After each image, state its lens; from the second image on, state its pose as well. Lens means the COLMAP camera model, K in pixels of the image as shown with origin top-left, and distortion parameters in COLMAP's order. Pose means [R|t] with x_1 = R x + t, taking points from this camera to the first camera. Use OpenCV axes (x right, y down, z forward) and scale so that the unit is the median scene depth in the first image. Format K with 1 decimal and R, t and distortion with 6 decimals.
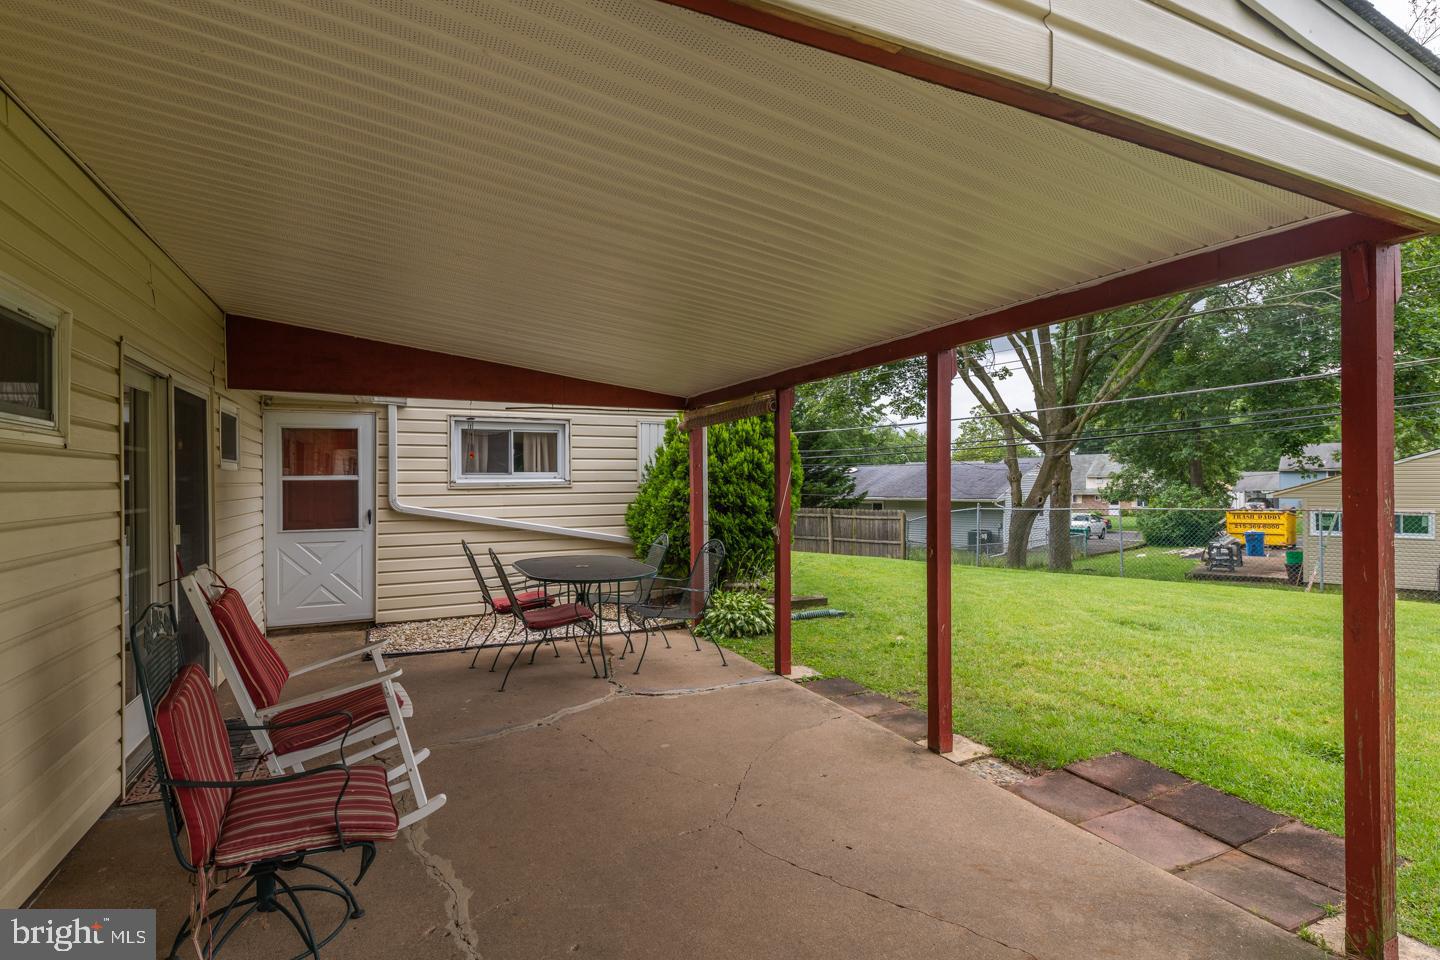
lens RADIAL K [[774.0, 0, 720.0], [0, 774.0, 480.0], [0, 0, 1]] dist [0.000877, -0.000040]
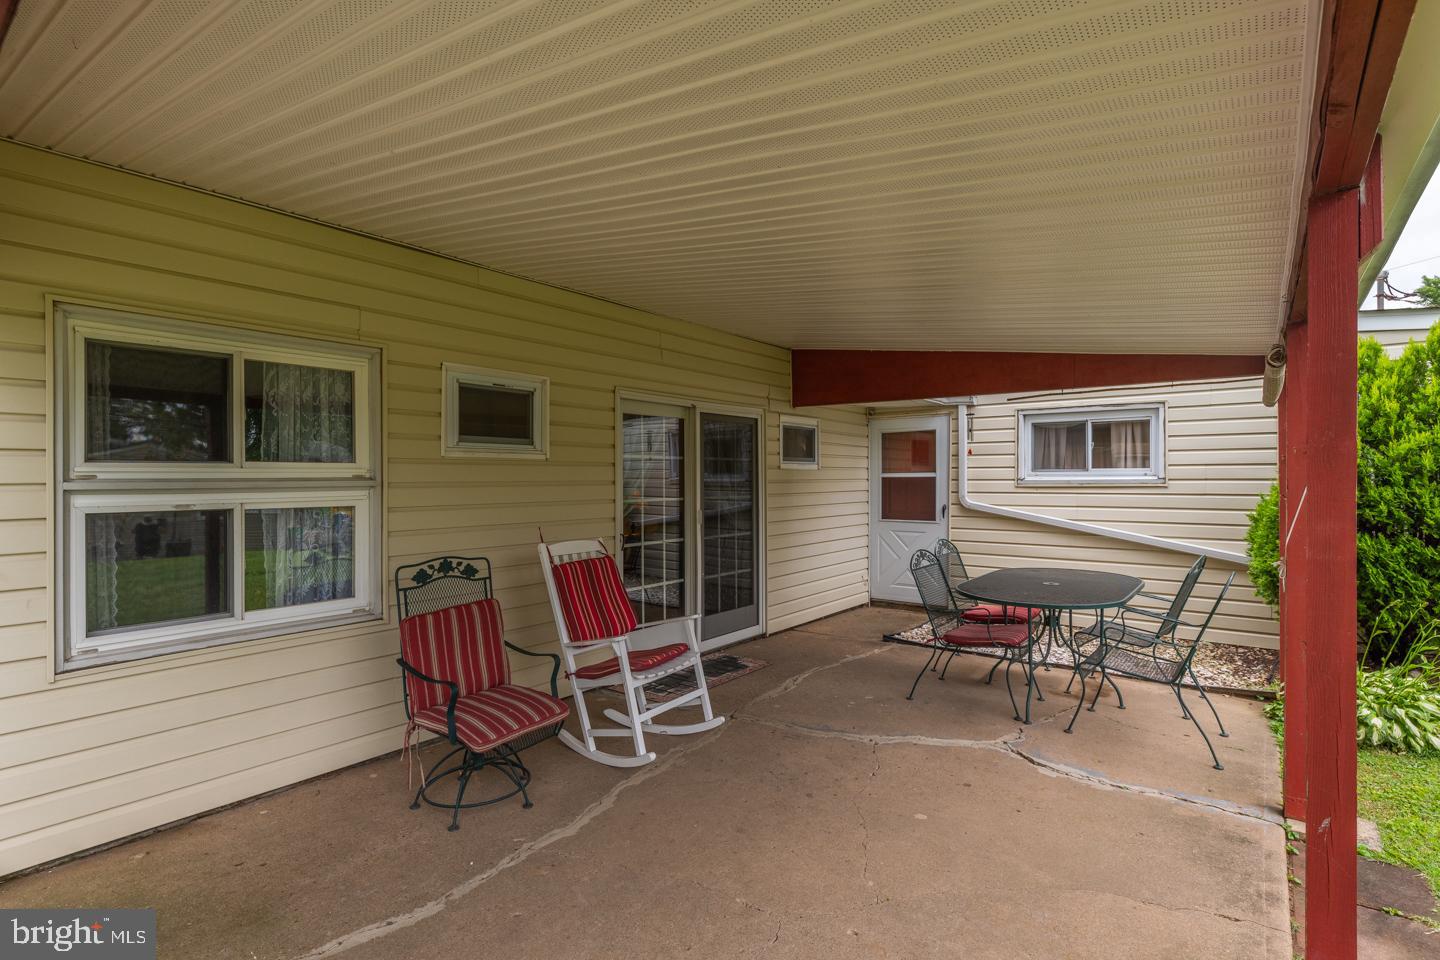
lens RADIAL K [[703.9, 0, 720.0], [0, 703.9, 480.0], [0, 0, 1]] dist [-0.000001, -0.000997]
pose [[0.411794, 0.008860, -0.911234, 0.308424], [0.002642, 0.999937, 0.010916, -0.007358], [0.911273, -0.006902, 0.411745, 0.316712]]
